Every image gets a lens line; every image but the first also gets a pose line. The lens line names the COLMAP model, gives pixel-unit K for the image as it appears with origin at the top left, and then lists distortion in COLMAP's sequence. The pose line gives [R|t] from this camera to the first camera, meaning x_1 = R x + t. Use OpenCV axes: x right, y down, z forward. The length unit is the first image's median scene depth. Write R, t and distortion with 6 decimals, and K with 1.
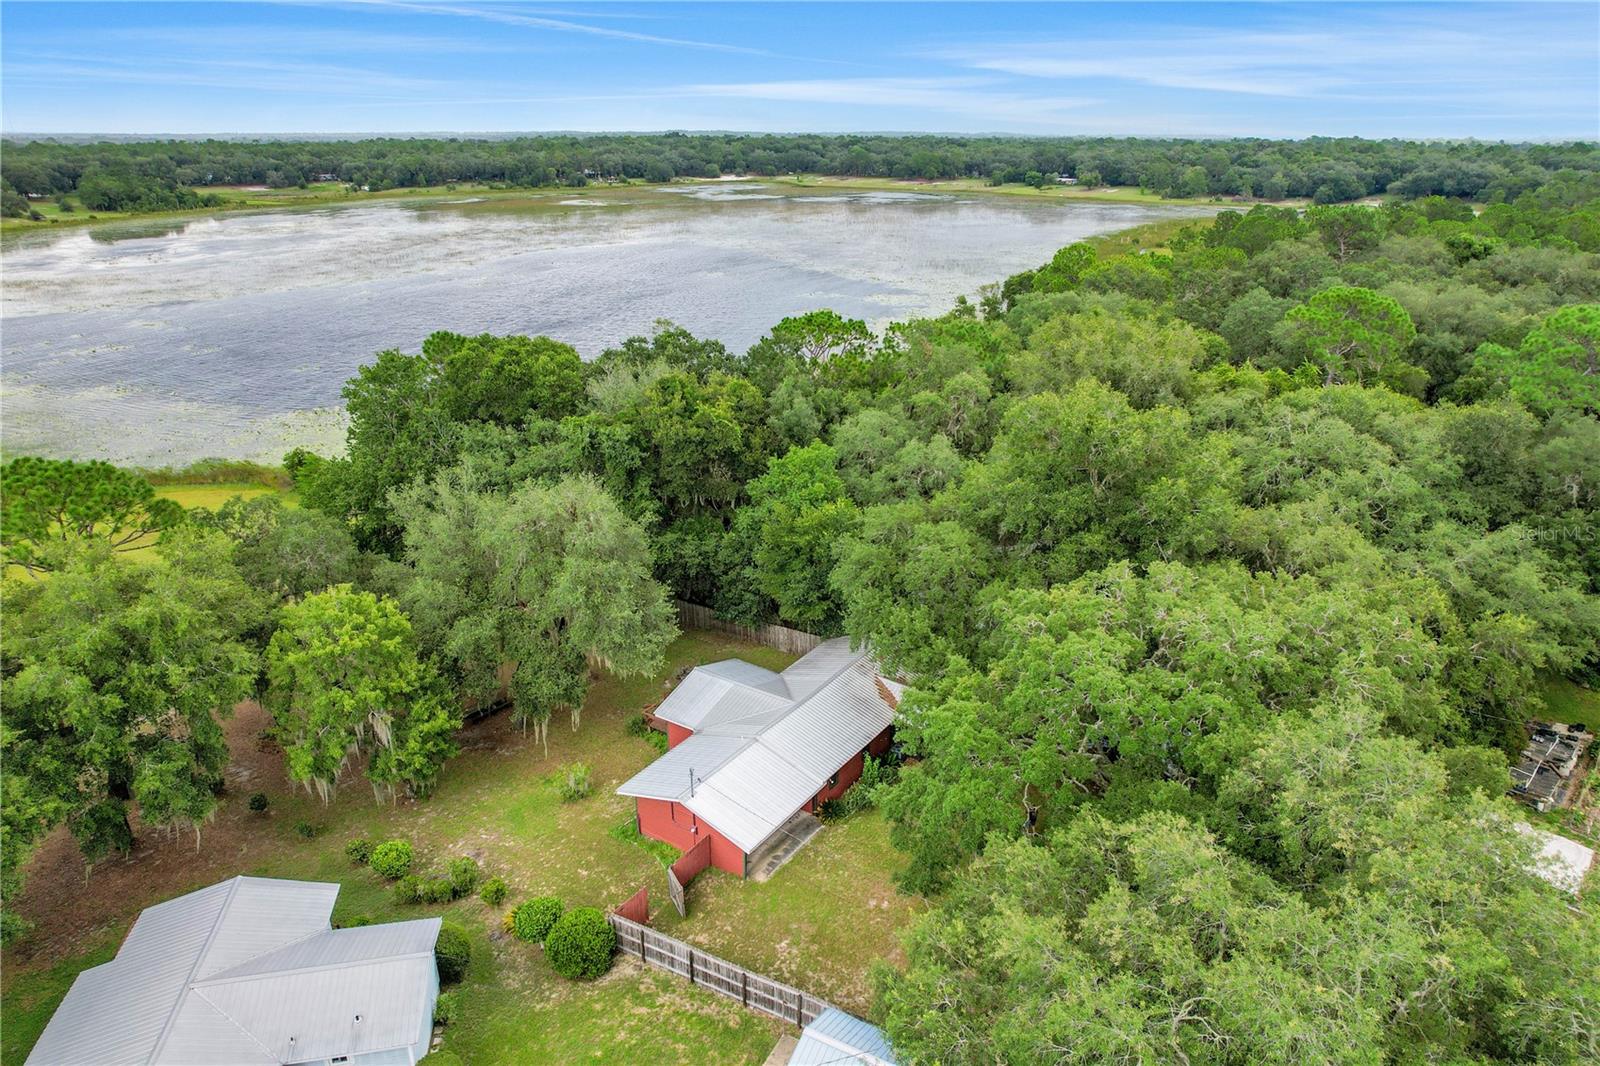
lens RADIAL K [[1006.6, 0, 833.8], [0, 1006.6, 546.2], [0, 0, 1]] dist [-0.078452, 0.063869]
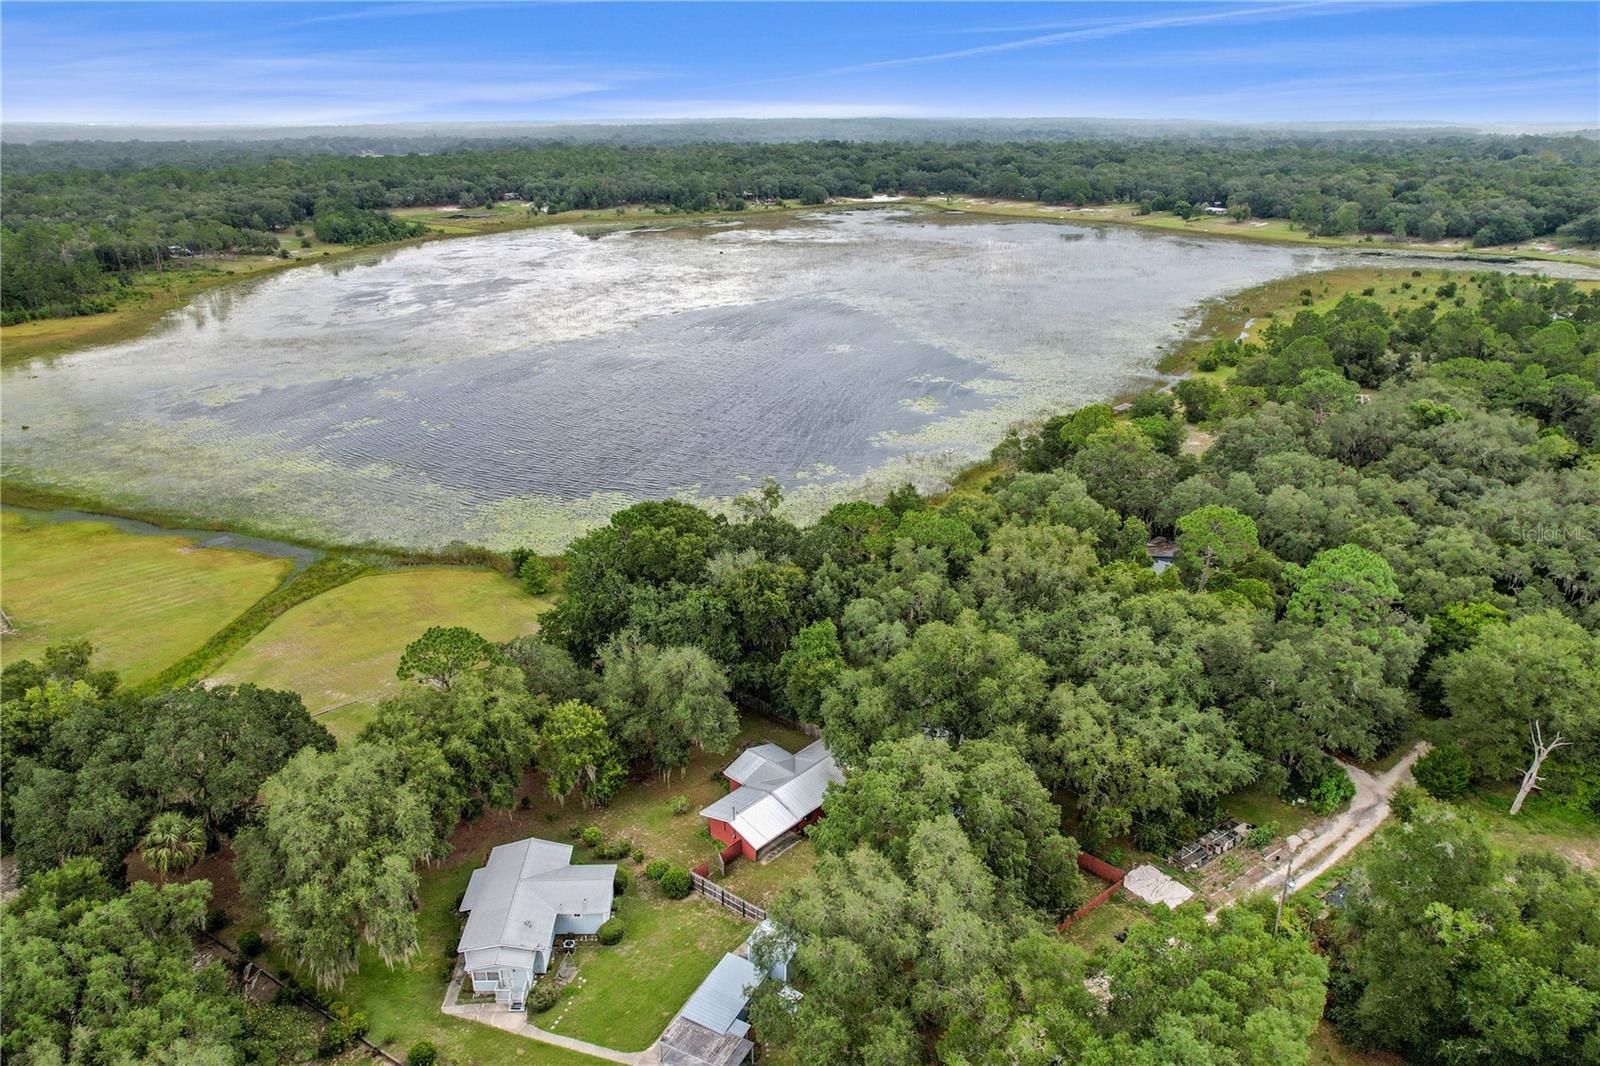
lens RADIAL K [[998.5, 0, 810.7], [0, 998.5, 535.4], [0, 0, 1]] dist [-0.075320, 0.061835]
pose [[0.985940, 0.053728, -0.158226, 0.157215], [-0.056674, 0.998292, -0.014164, -0.162303], [0.157195, 0.022933, 0.987301, -0.519269]]
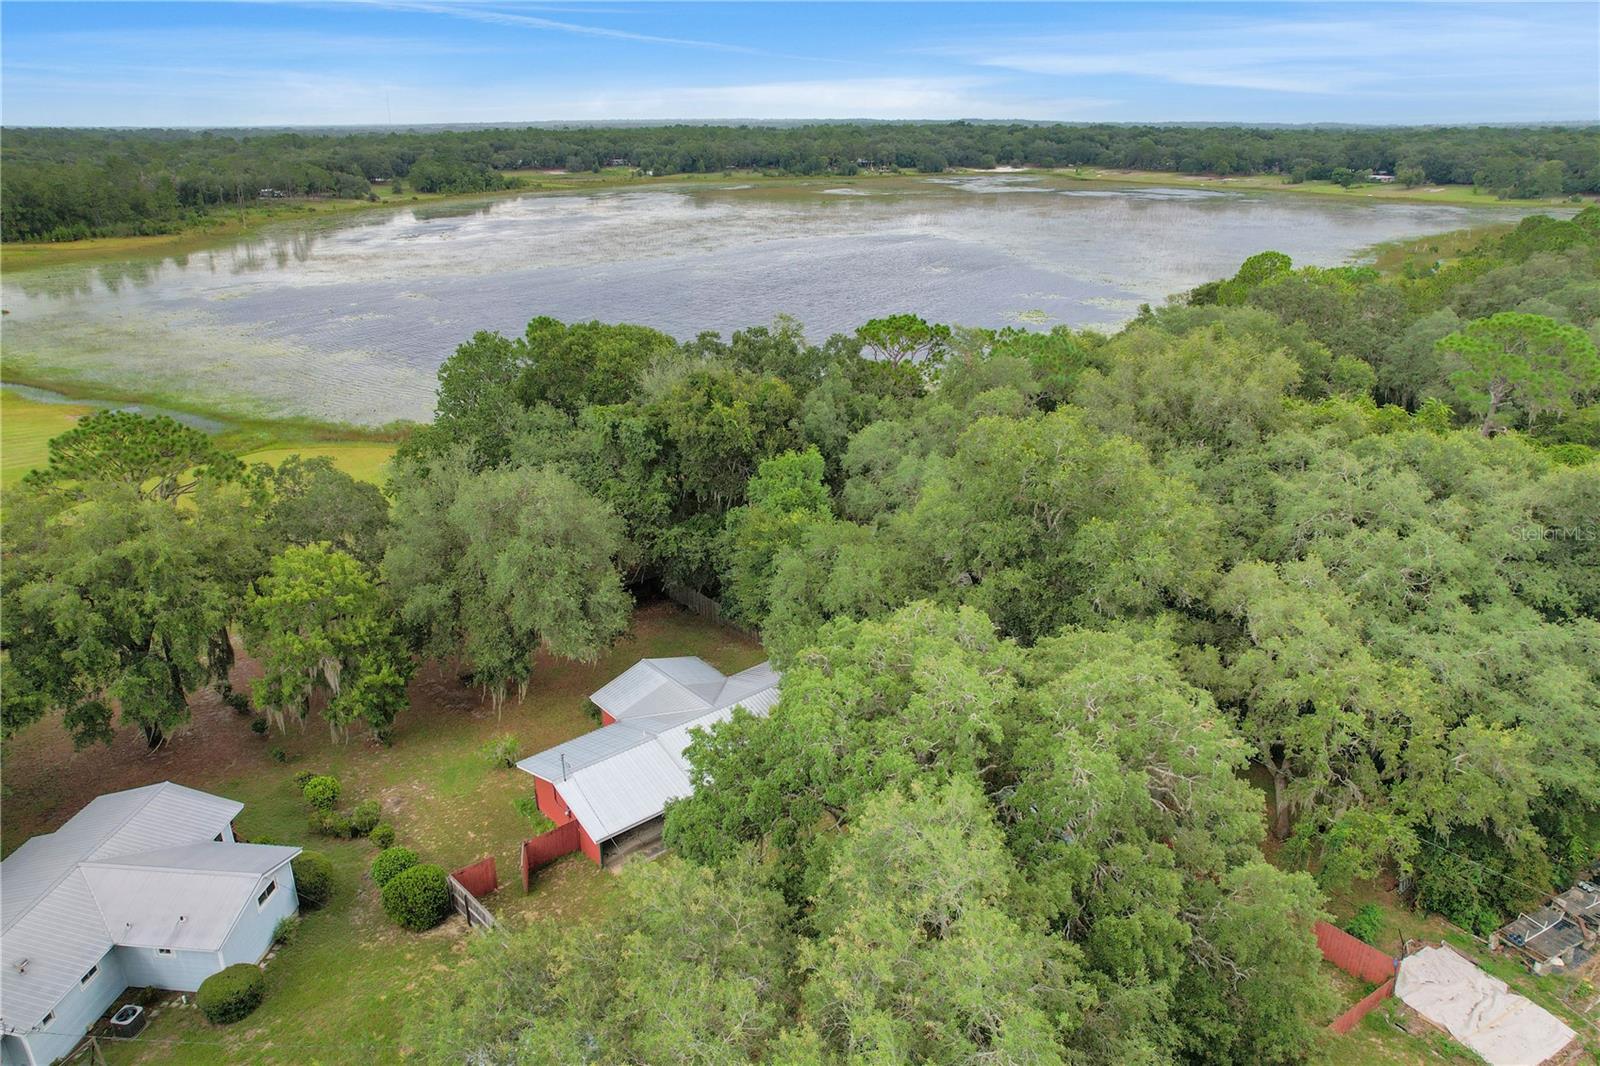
lens RADIAL K [[1036.5, 0, 800.0], [0, 1036.5, 533.0], [0, 0, 1]] dist [-0.090239, 0.084124]
pose [[0.958717, 0.100726, -0.265926, 0.178588], [-0.103944, 0.994581, 0.001984, -0.016310], [0.264684, 0.025739, 0.963992, 0.016676]]
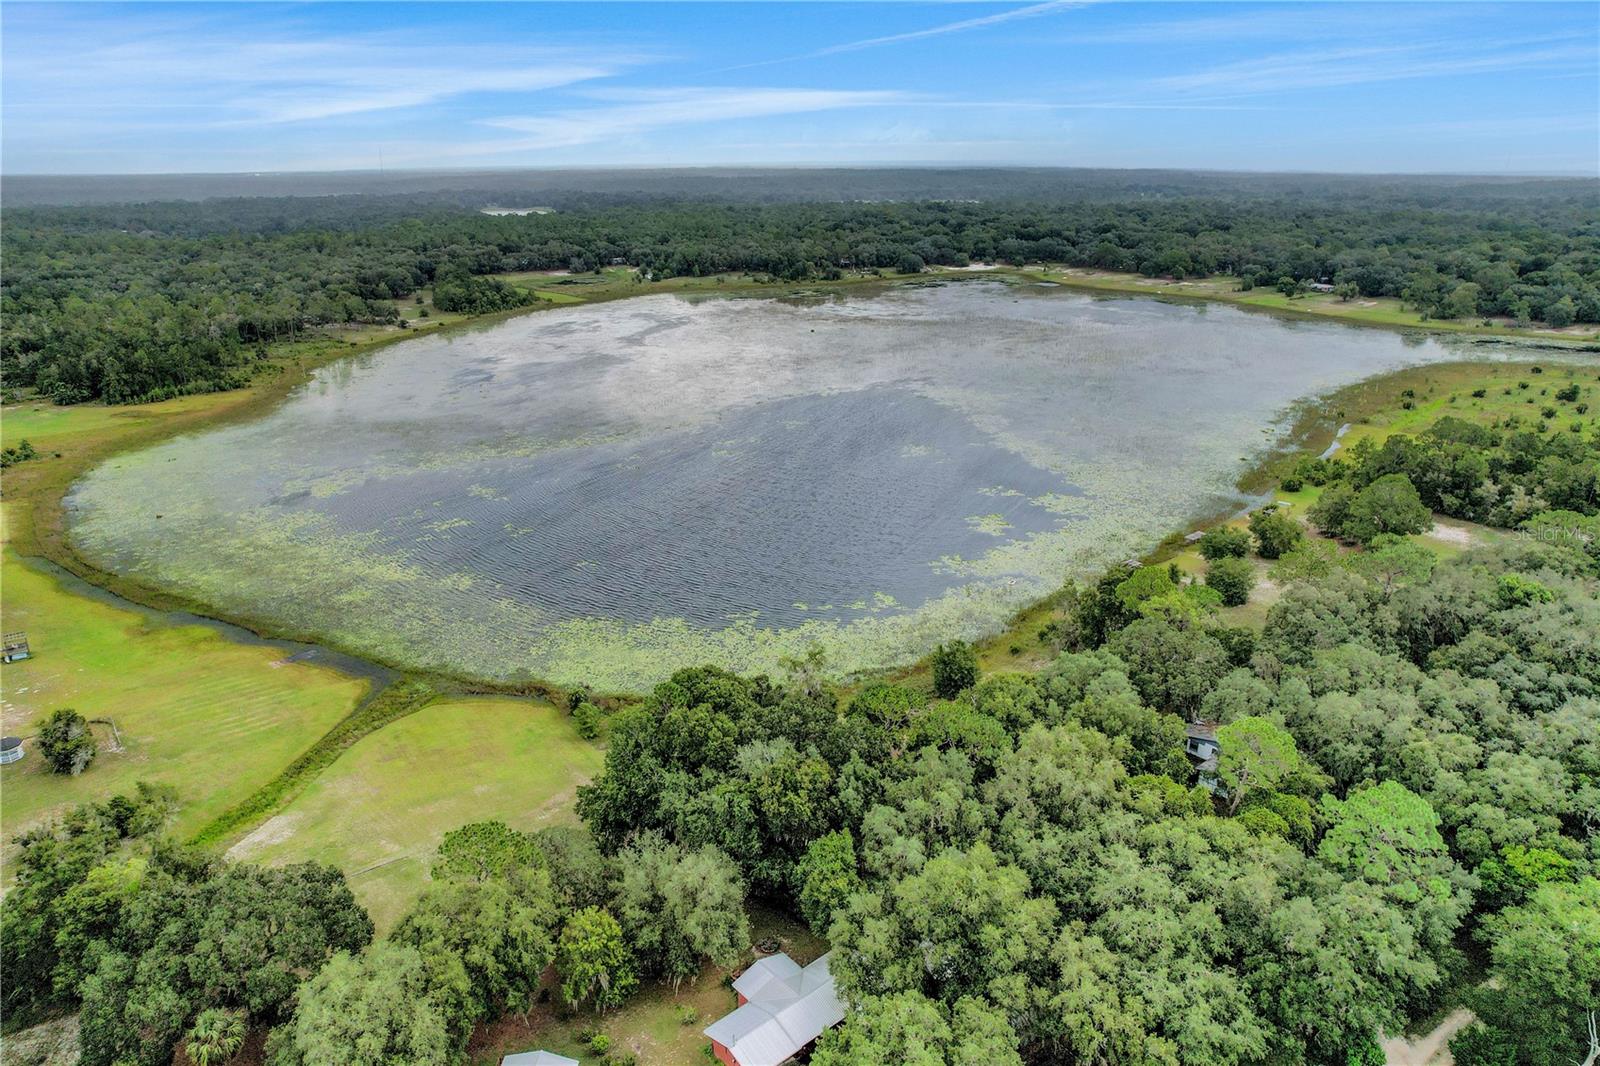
lens RADIAL K [[988.5, 0, 790.5], [0, 988.5, 554.6], [0, 0, 1]] dist [-0.075046, 0.061109]
pose [[0.960119, 0.086191, -0.265975, 0.222105], [-0.101160, 0.993937, -0.043075, -0.364435], [0.260650, 0.068263, 0.963017, -0.531243]]
